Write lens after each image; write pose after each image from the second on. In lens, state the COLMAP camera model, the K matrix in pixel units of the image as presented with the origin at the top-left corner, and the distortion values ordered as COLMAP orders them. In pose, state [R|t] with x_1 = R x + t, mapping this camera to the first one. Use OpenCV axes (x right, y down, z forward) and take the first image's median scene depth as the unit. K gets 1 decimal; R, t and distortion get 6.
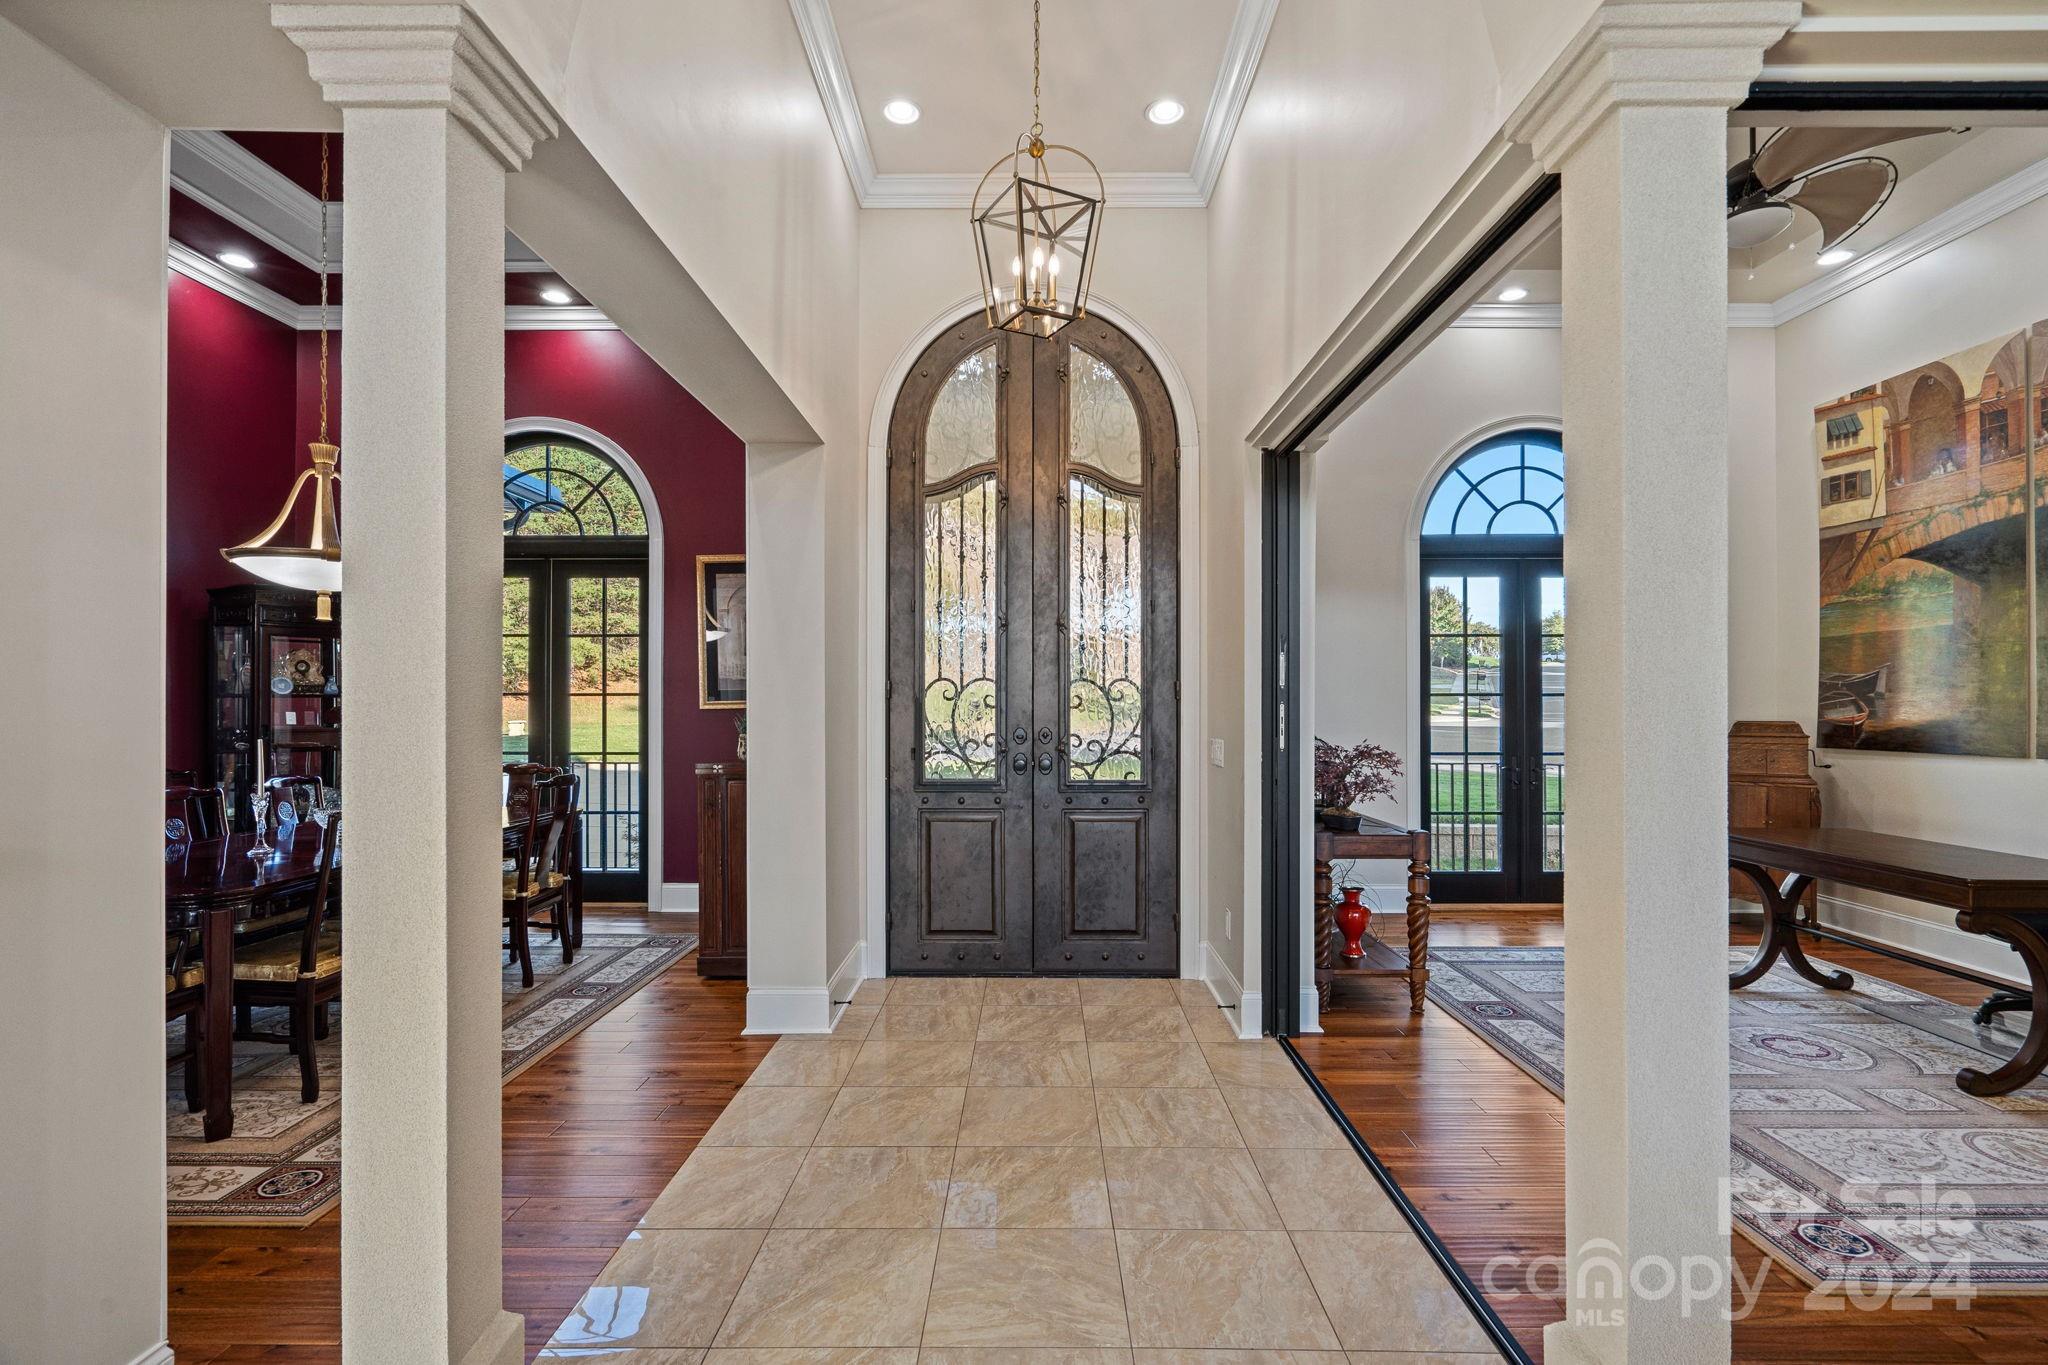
lens RADIAL K [[933.3, 0, 1029.9], [0, 933.3, 699.5], [0, 0, 1]] dist [-0.002922, -0.000254]
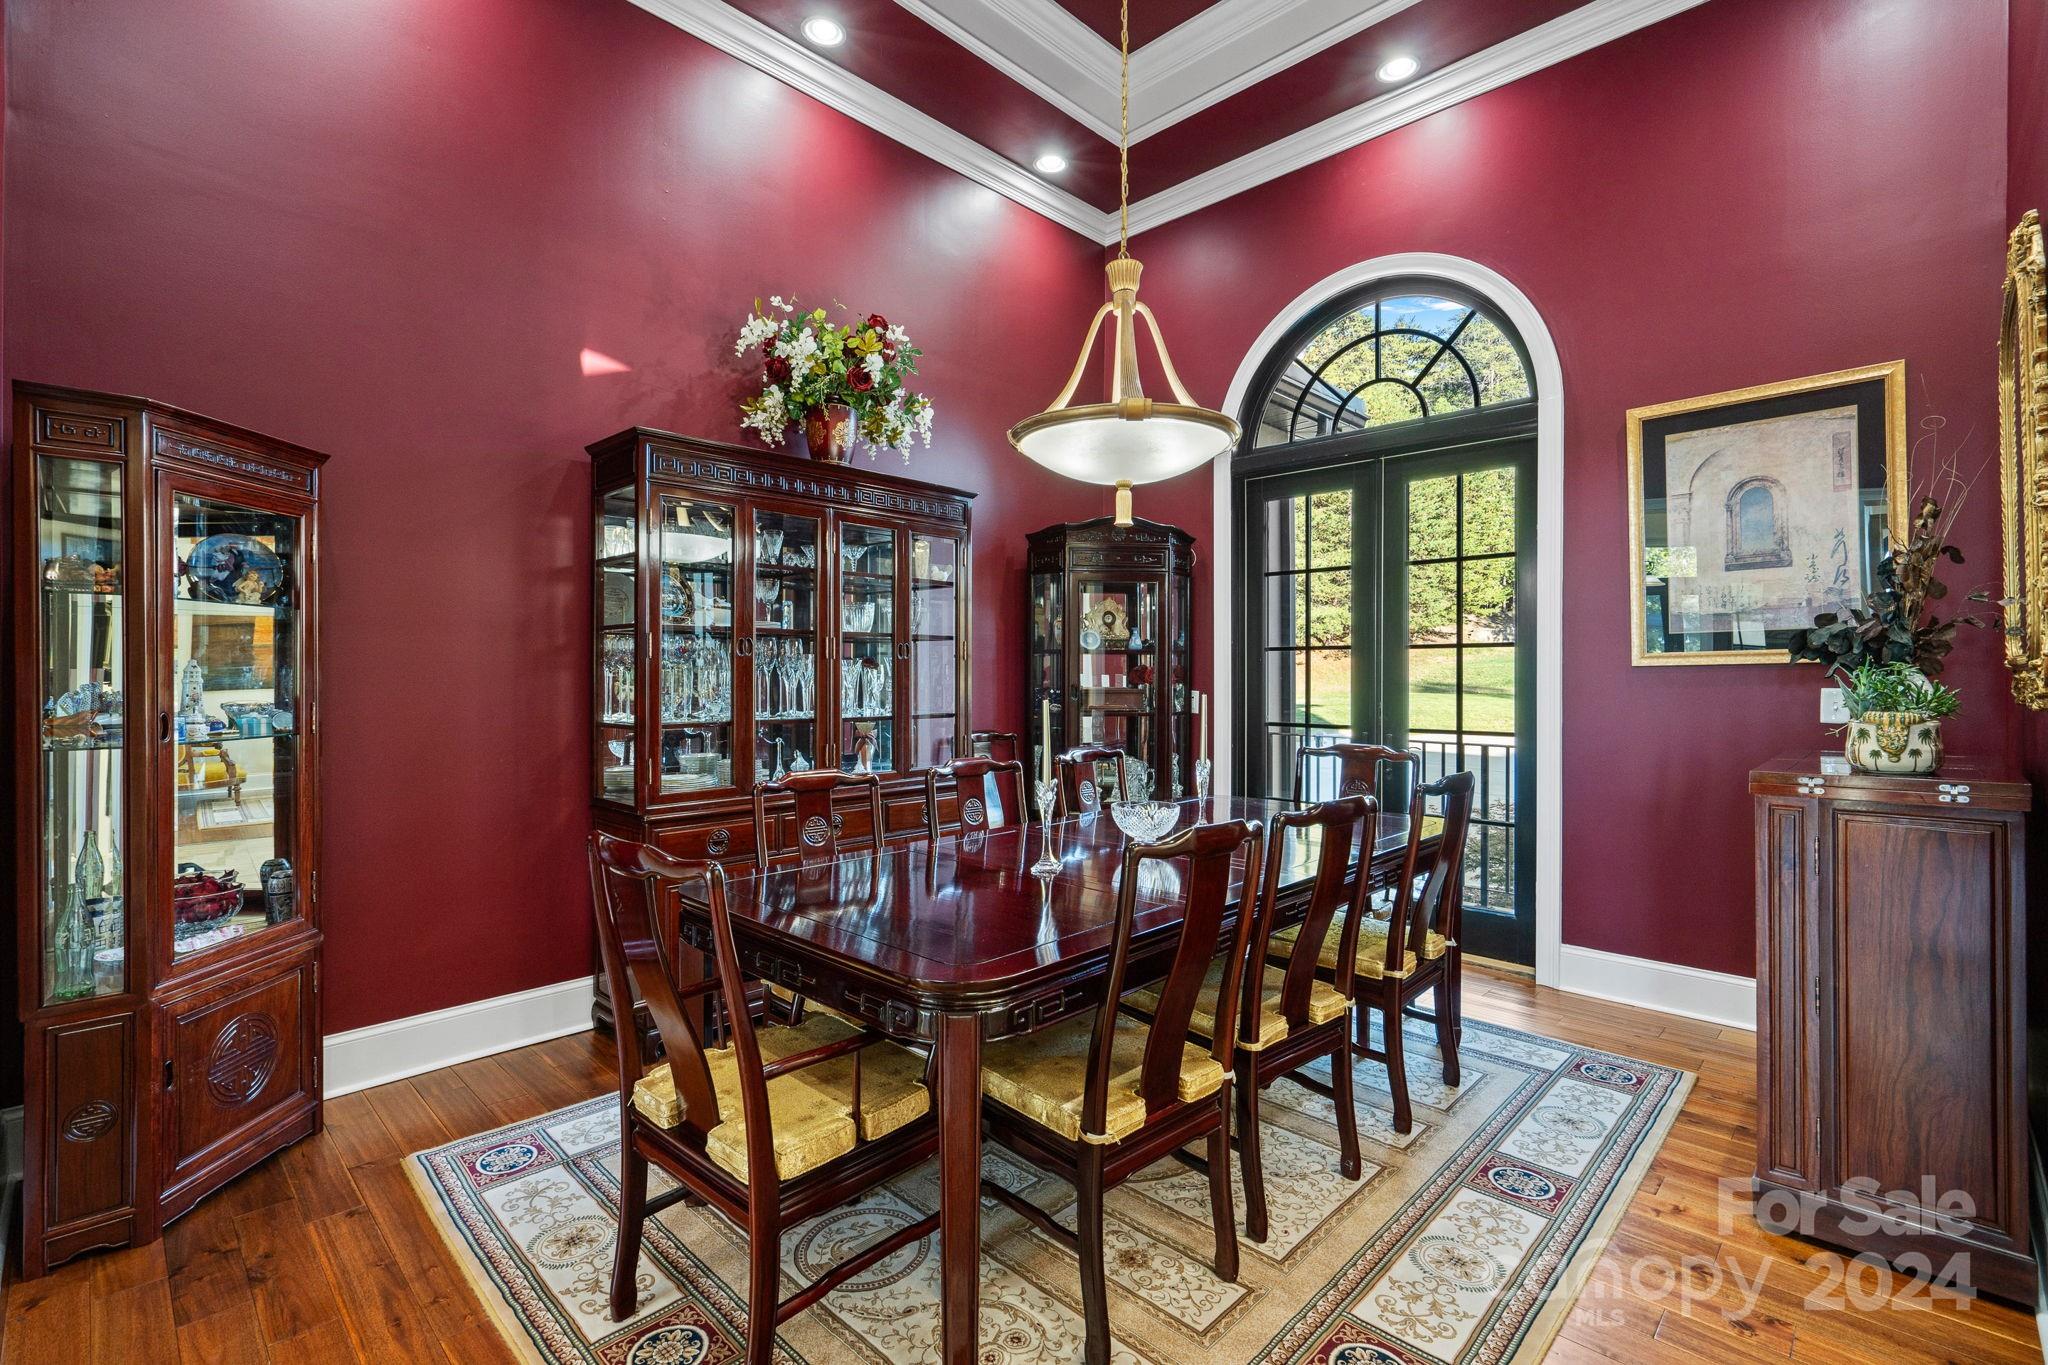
lens RADIAL K [[919.1, 0, 1021.3], [0, 919.1, 669.4], [0, 0, 1]] dist [-0.000899, -0.000061]
pose [[0.717517, 0.000201, -0.696541, -0.262114], [0.000039, 1.000000, 0.000328, 0.014103], [0.696541, -0.000263, 0.717517, 0.355045]]
